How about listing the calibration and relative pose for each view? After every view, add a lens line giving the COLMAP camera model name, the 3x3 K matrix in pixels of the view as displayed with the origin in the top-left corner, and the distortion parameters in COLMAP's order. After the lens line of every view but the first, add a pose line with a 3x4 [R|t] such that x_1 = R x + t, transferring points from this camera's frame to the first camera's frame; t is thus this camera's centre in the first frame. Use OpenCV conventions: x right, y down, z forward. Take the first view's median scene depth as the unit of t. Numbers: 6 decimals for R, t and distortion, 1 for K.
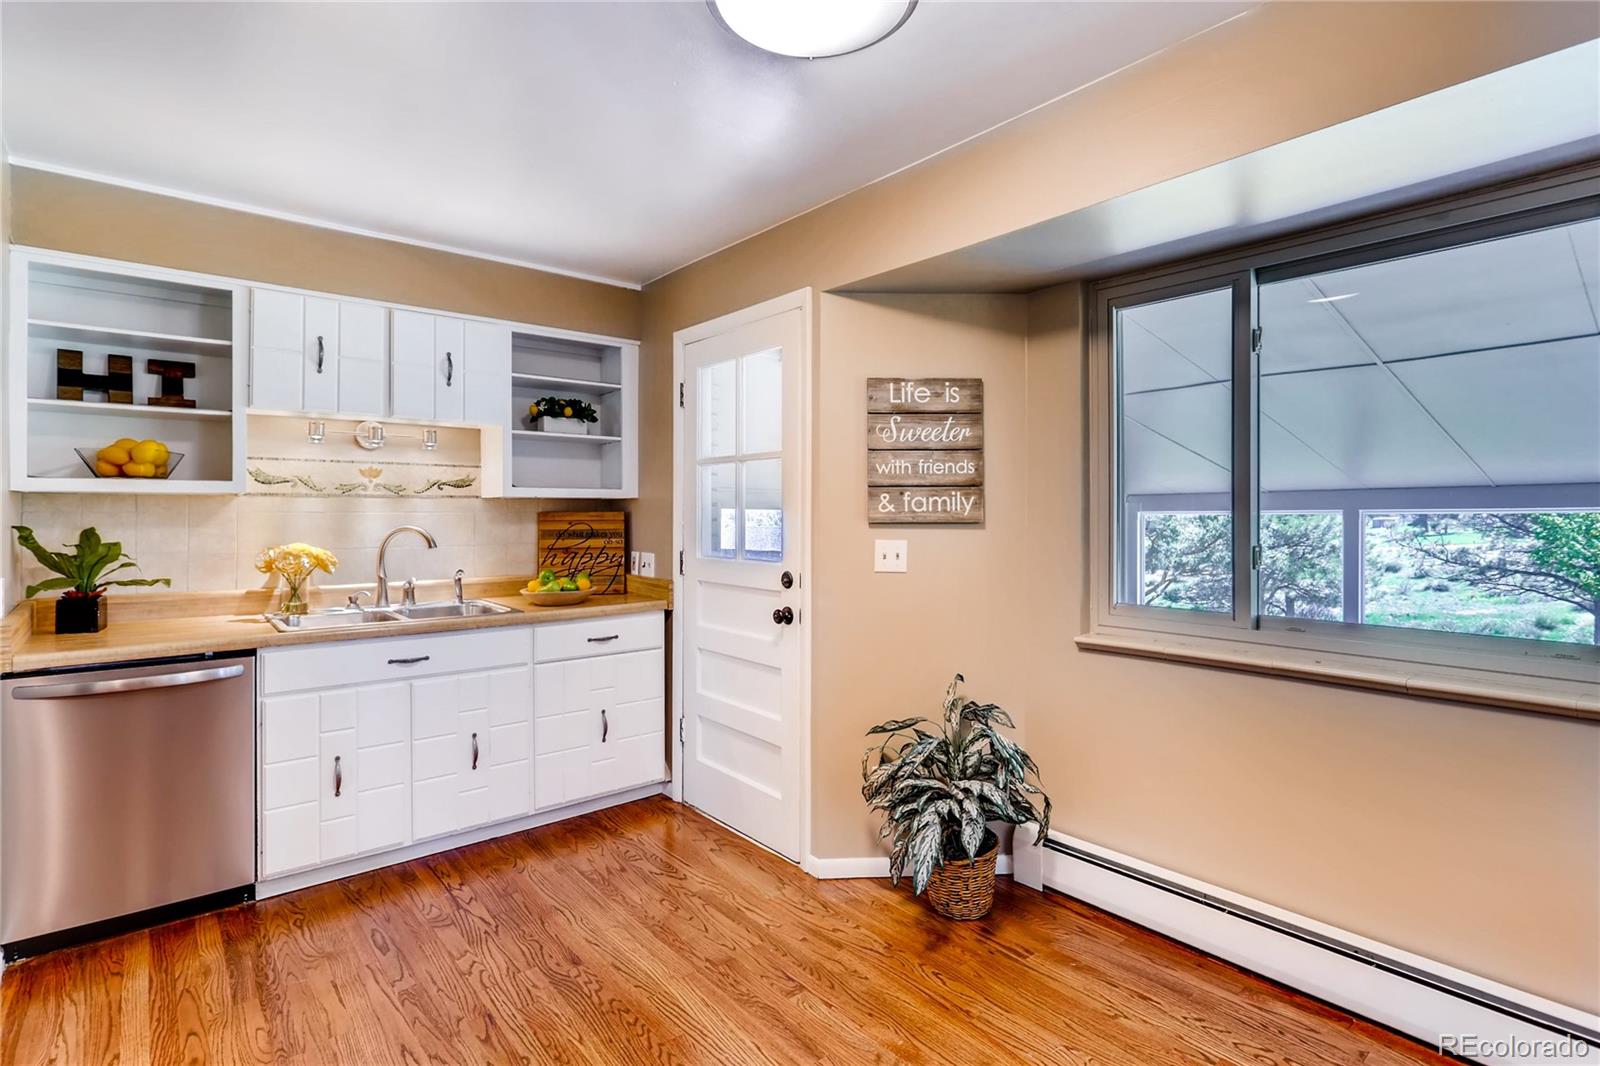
lens RADIAL K [[777.1, 0, 795.3], [0, 777.1, 521.7], [0, 0, 1]] dist [-0.011186, 0.000495]
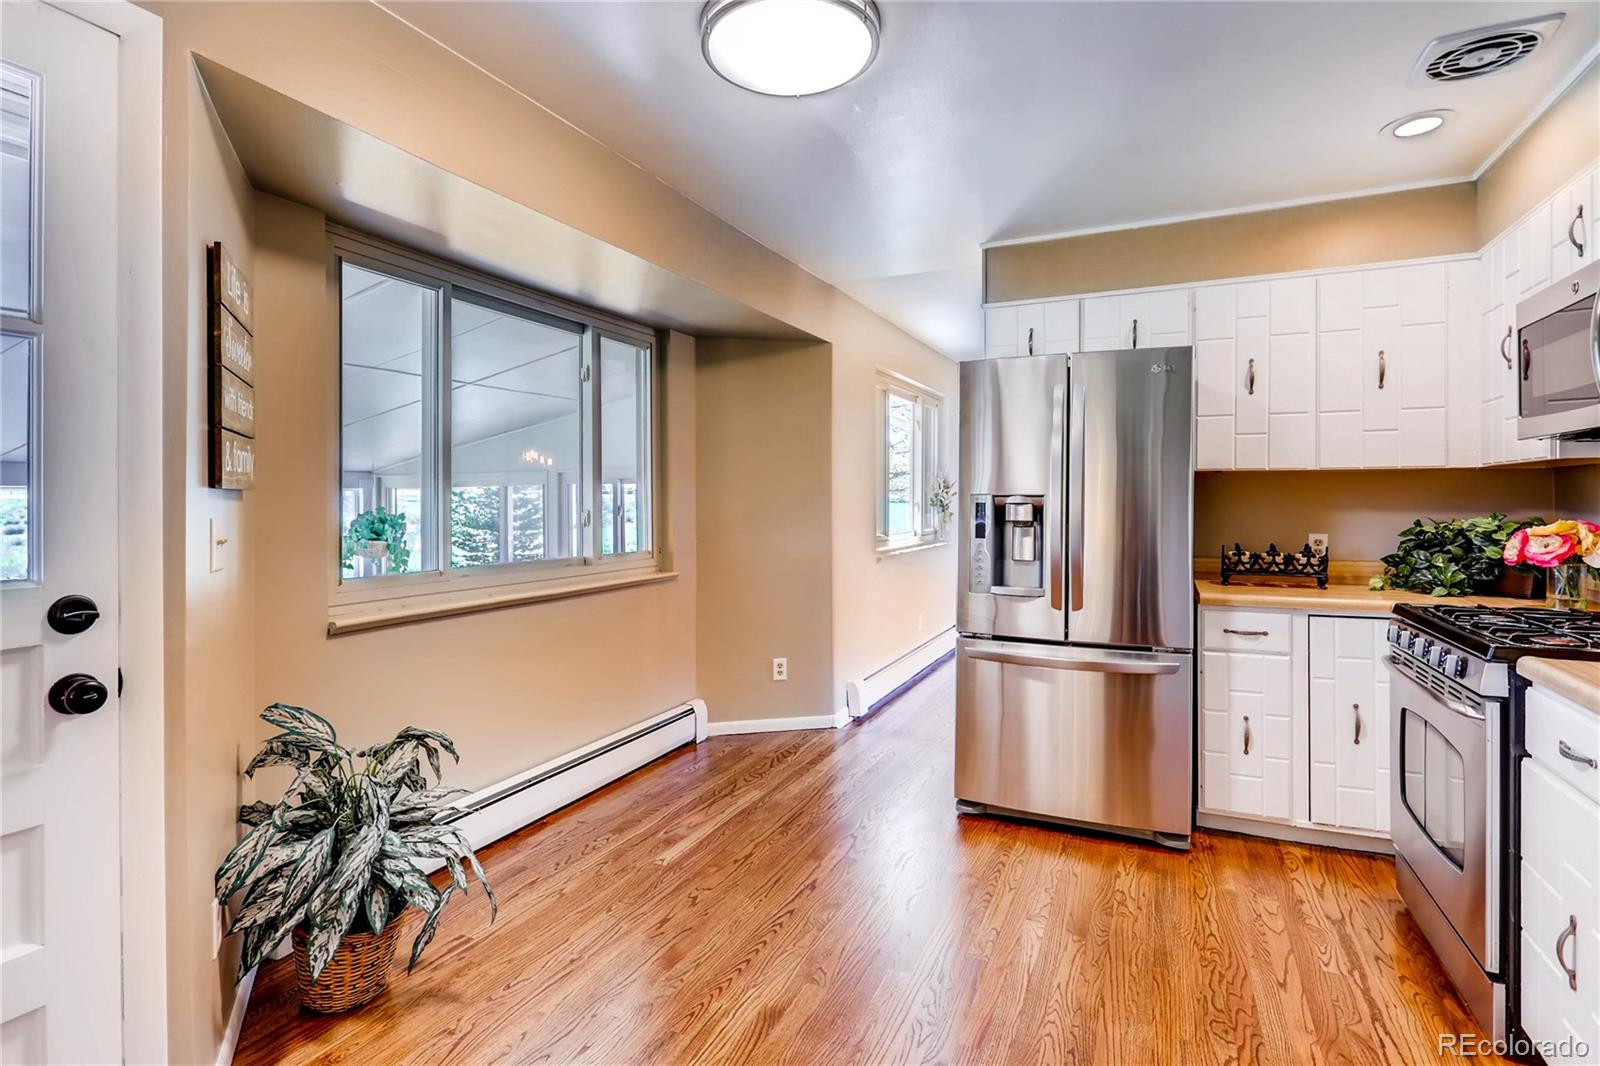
lens RADIAL K [[784.7, 0, 793.5], [0, 784.7, 503.8], [0, 0, 1]] dist [-0.005965, 0.001049]
pose [[-0.422975, -0.002737, 0.906137, -0.558612], [0.009487, 0.999927, 0.007448, 0.011549], [-0.906092, 0.011747, -0.422918, 0.766141]]
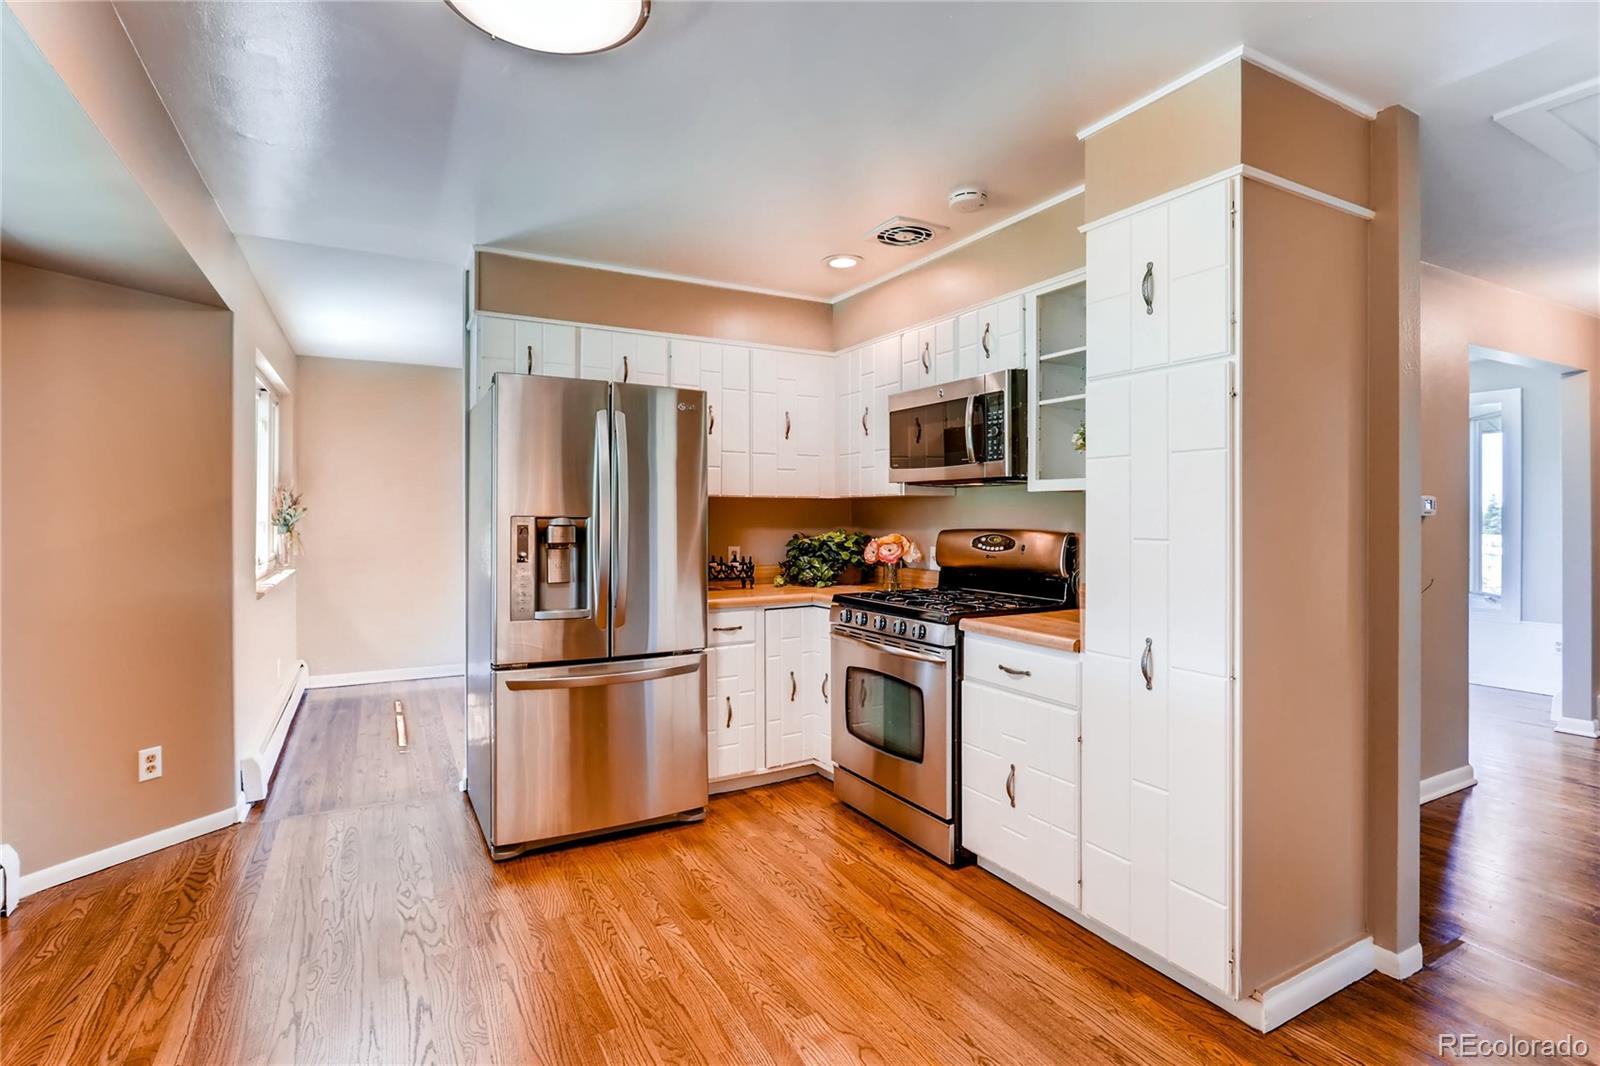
lens RADIAL K [[772.0, 0, 791.2], [0, 772.0, 514.2], [0, 0, 1]] dist [-0.009806, 0.002249]
pose [[-0.982164, -0.000043, 0.188027, -0.228696], [0.001331, 0.999973, 0.007179, 0.000526], [-0.188022, 0.007301, -0.982138, 0.992225]]
